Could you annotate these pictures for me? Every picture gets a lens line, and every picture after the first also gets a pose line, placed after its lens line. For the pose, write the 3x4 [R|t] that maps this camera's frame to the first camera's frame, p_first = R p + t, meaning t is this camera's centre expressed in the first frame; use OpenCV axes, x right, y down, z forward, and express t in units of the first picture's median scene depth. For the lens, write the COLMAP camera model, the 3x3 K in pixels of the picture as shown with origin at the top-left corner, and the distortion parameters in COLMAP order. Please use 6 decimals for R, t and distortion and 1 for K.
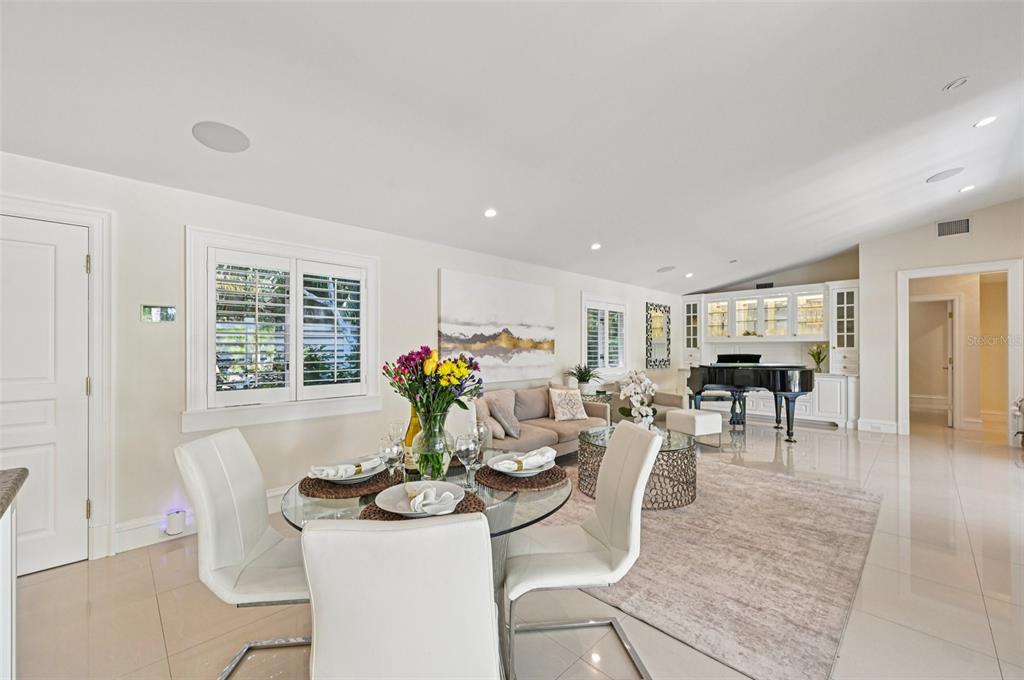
lens RADIAL K [[405.7, 0, 515.7], [0, 405.7, 346.9], [0, 0, 1]] dist [-0.002288, 0.000302]
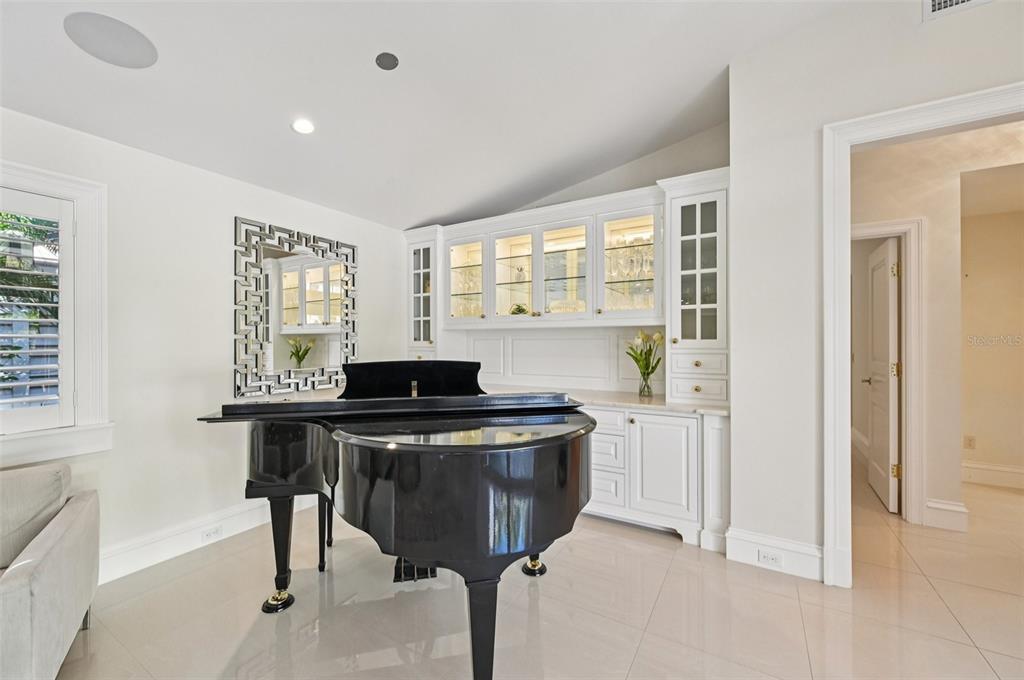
lens RADIAL K [[405.7, 0, 516.0], [0, 405.7, 340.4], [0, 0, 1]] dist [-0.002288, 0.000302]
pose [[0.967246, -0.001672, 0.253836, 0.530757], [0.001039, 0.999996, 0.002626, 0.000181], [-0.253839, -0.002276, 0.967244, 0.649766]]
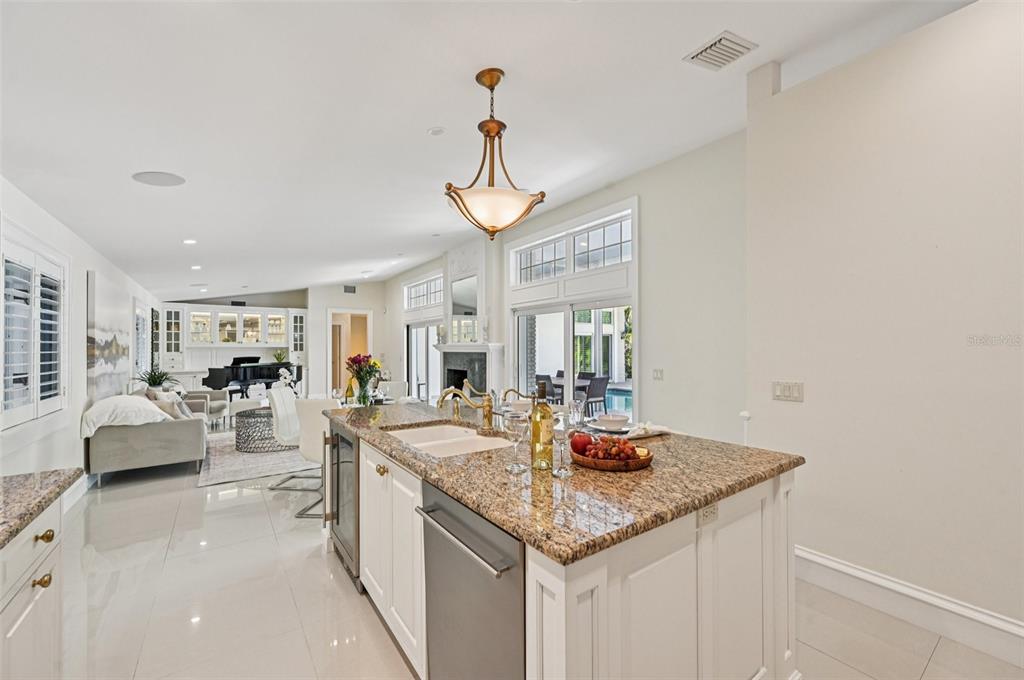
lens RADIAL K [[405.7, 0, 508.9], [0, 405.7, 348.1], [0, 0, 1]] dist [-0.002288, 0.000302]
pose [[0.172458, 0.001251, 0.985016, -0.590535], [0.001411, 0.999998, -0.001518, -0.007021], [-0.985016, 0.001652, 0.172455, -0.074139]]
